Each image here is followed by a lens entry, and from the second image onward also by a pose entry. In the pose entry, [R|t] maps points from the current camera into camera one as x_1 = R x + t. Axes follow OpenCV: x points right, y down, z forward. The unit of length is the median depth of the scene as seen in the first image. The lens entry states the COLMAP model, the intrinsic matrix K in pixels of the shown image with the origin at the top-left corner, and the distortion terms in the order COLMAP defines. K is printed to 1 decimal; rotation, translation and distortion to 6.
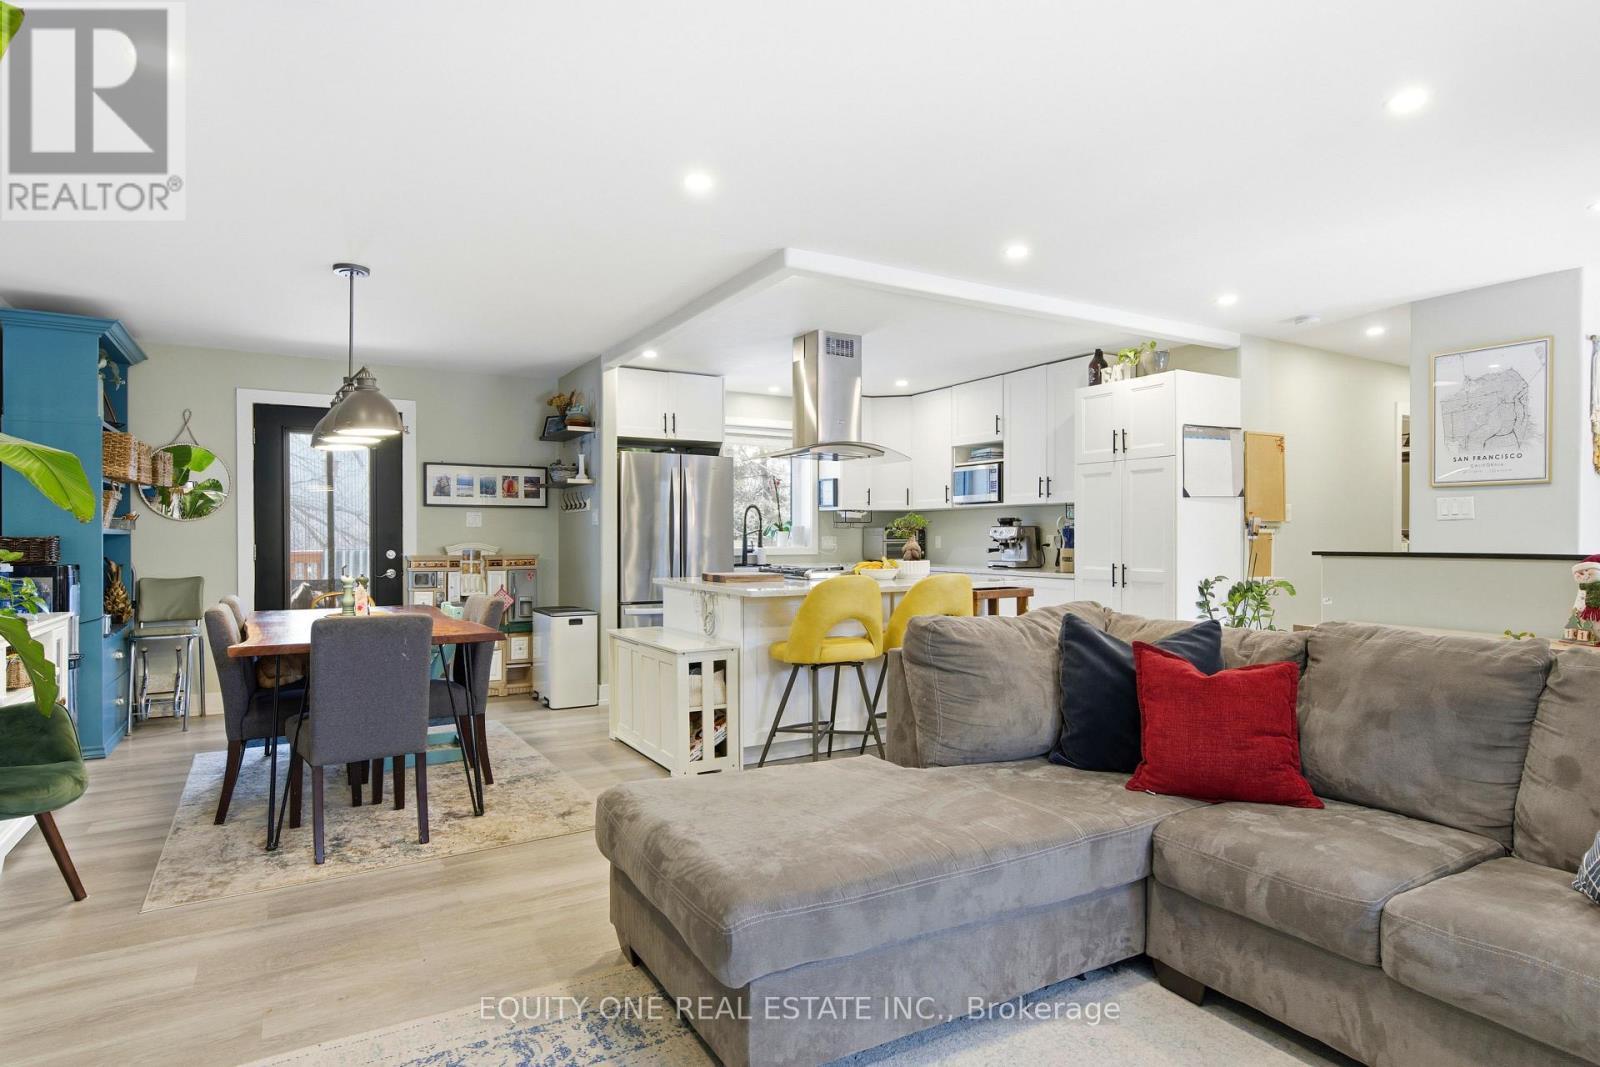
lens RADIAL K [[870.9, 0, 798.5], [0, 870.9, 536.3], [0, 0, 1]] dist [-0.002668, -0.000534]
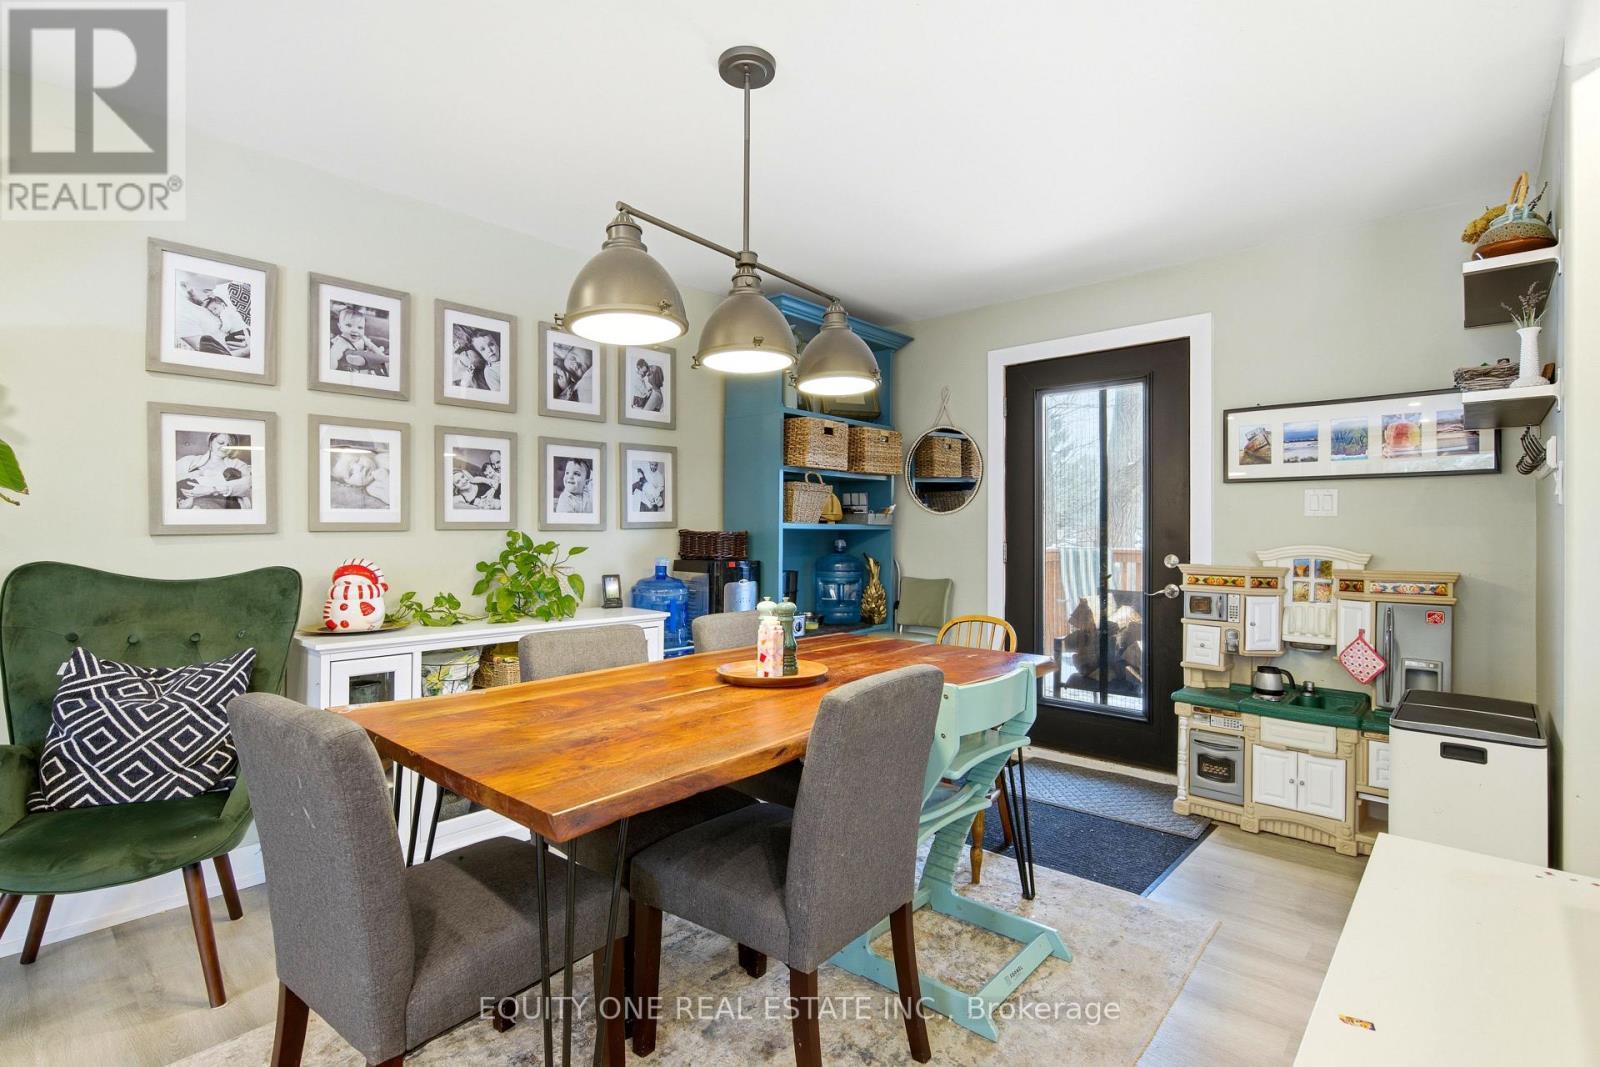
lens RADIAL K [[750.8, 0, 799.1], [0, 750.8, 529.1], [0, 0, 1]] dist [-0.000879, -0.000251]
pose [[0.296213, -0.000813, -0.955121, -0.020710], [-0.004641, 0.999987, -0.002290, -0.000264], [0.955111, 0.005111, 0.296206, 0.569568]]
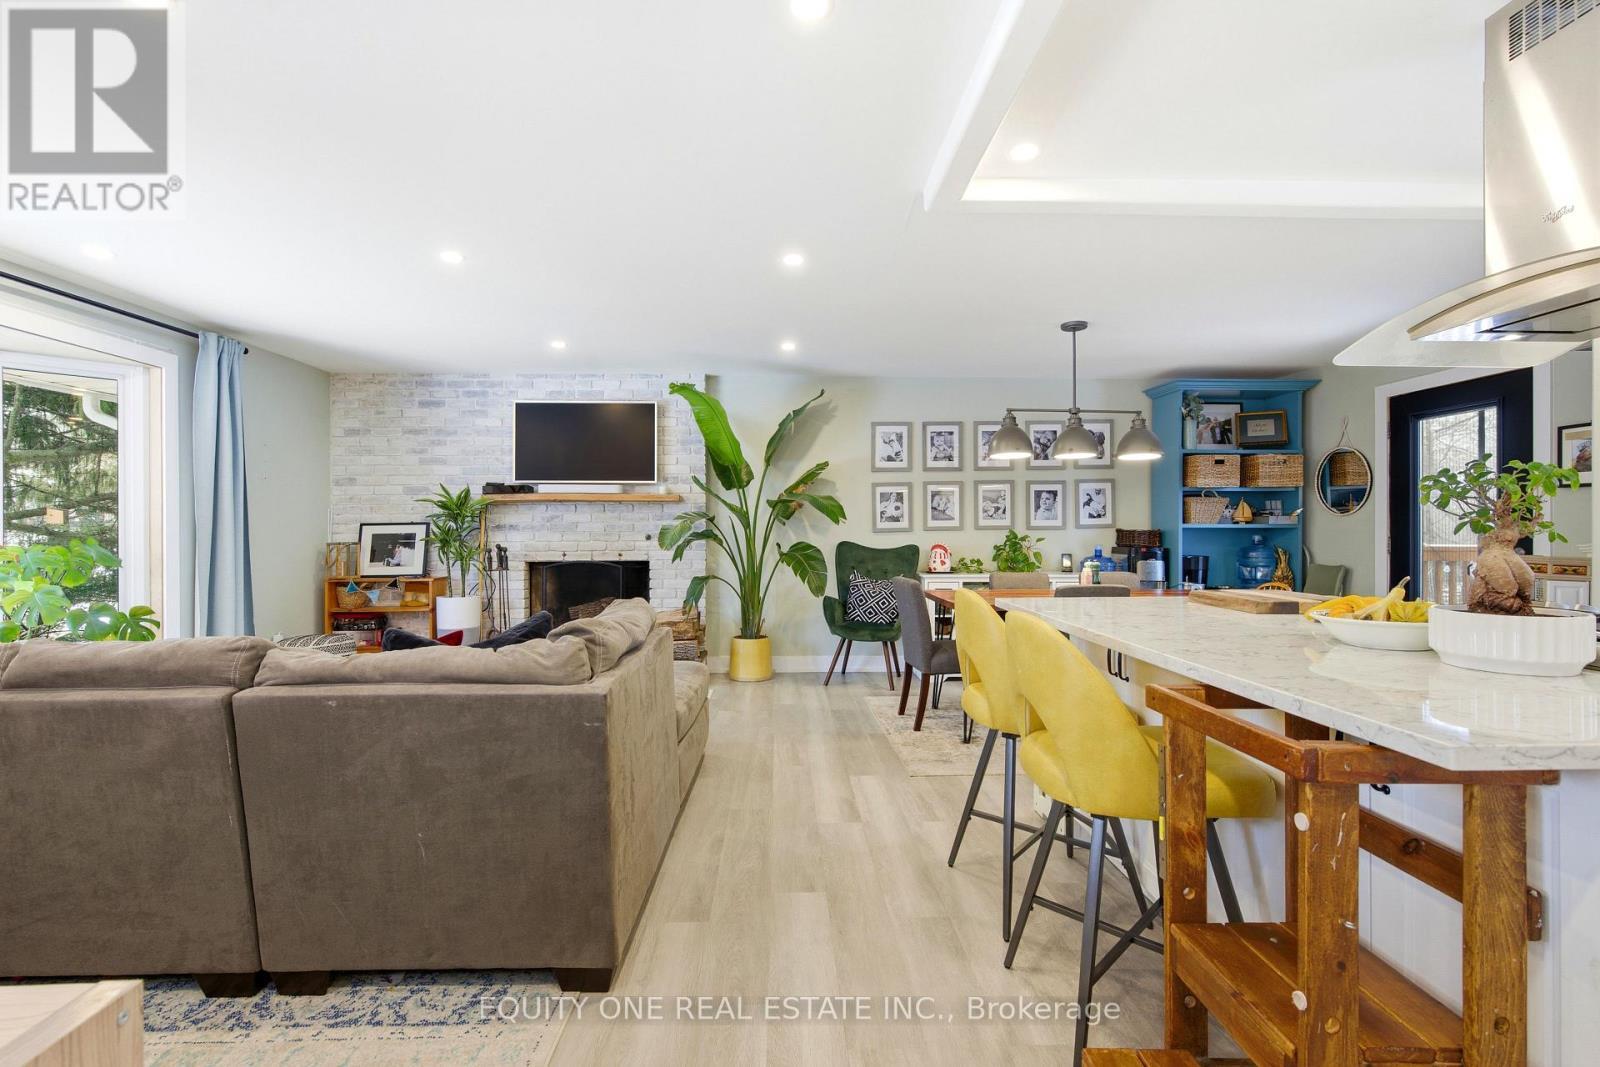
lens RADIAL K [[699.1, 0, 800.0], [0, 699.1, 533.5], [0, 0, 1]] dist [-0.000131, -0.000145]
pose [[-0.482495, 0.007714, -0.875865, 0.384579], [0.001952, 0.999968, 0.007732, -0.002253], [0.875897, 0.002021, -0.482494, 0.734163]]
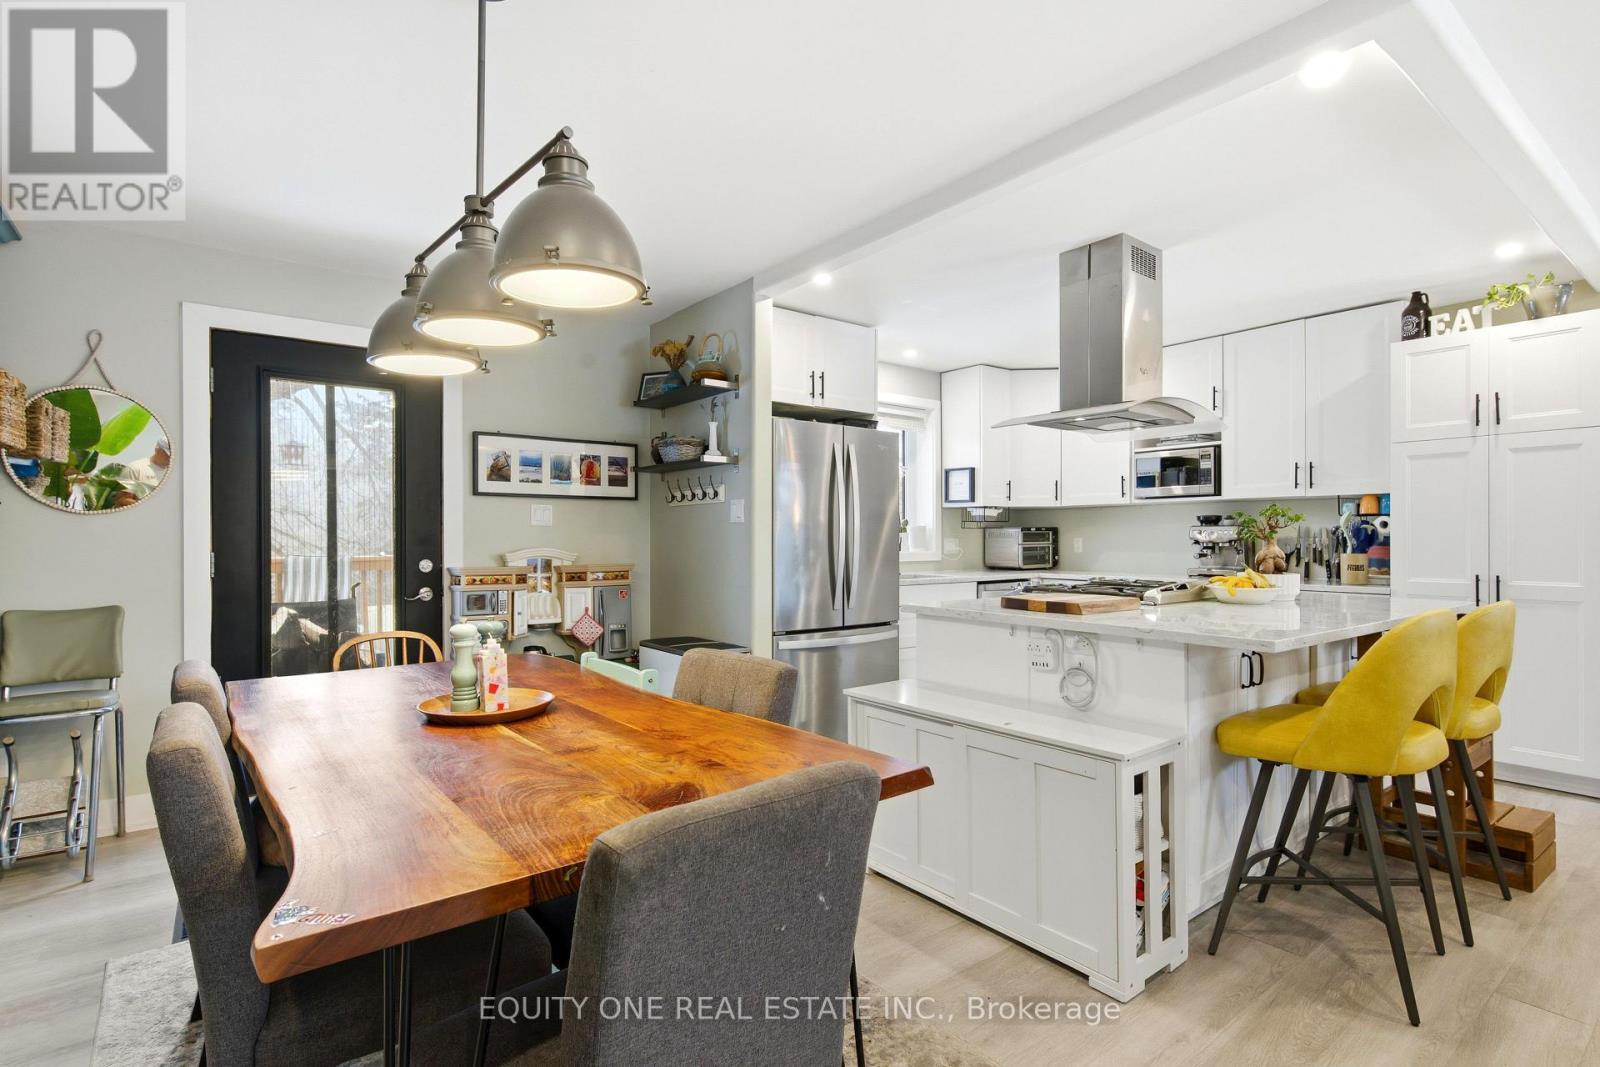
lens RADIAL K [[776.7, 0, 797.3], [0, 776.7, 535.9], [0, 0, 1]] dist [0.000127, 0.000103]
pose [[0.992465, -0.000619, 0.122529, -0.253593], [0.001070, 0.999993, -0.003611, 0.000119], [-0.122526, 0.003715, 0.992458, 0.361656]]
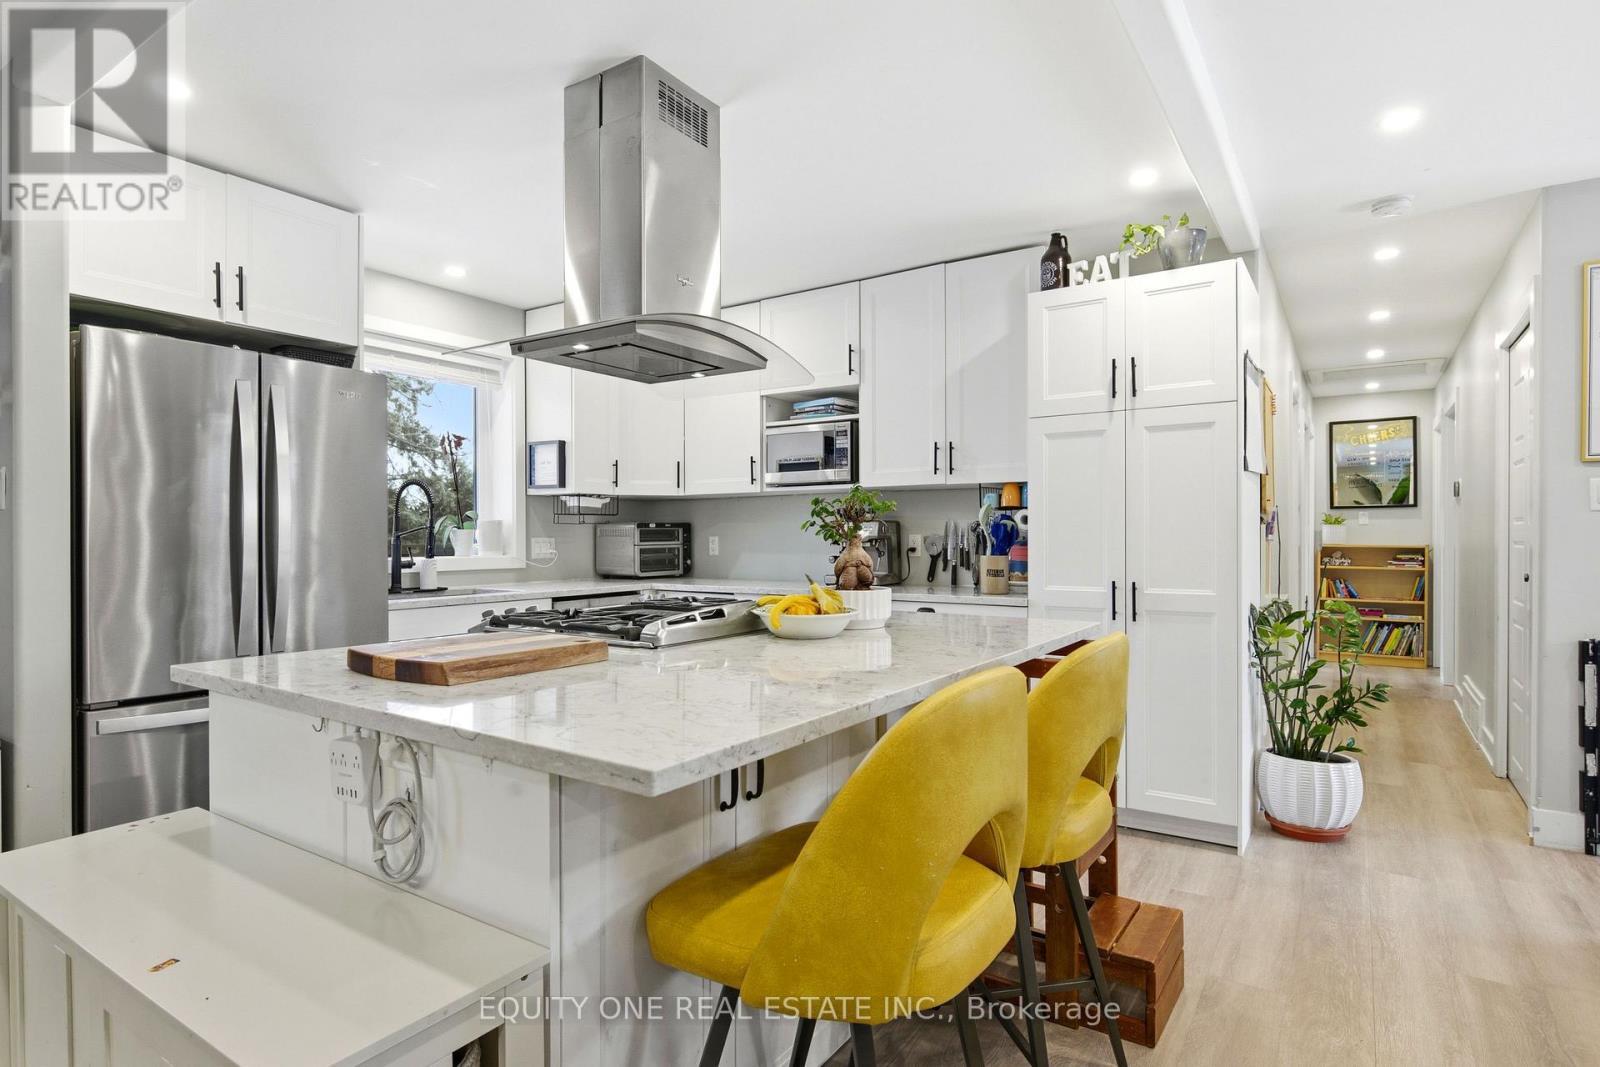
lens RADIAL K [[841.3, 0, 800.7], [0, 841.3, 538.0], [0, 0, 1]] dist [-0.002110, -0.000296]
pose [[0.900527, -0.003183, 0.434789, -0.073670], [0.002949, 0.999995, 0.001213, 0.000087], [-0.434791, 0.000190, 0.900531, 0.496553]]
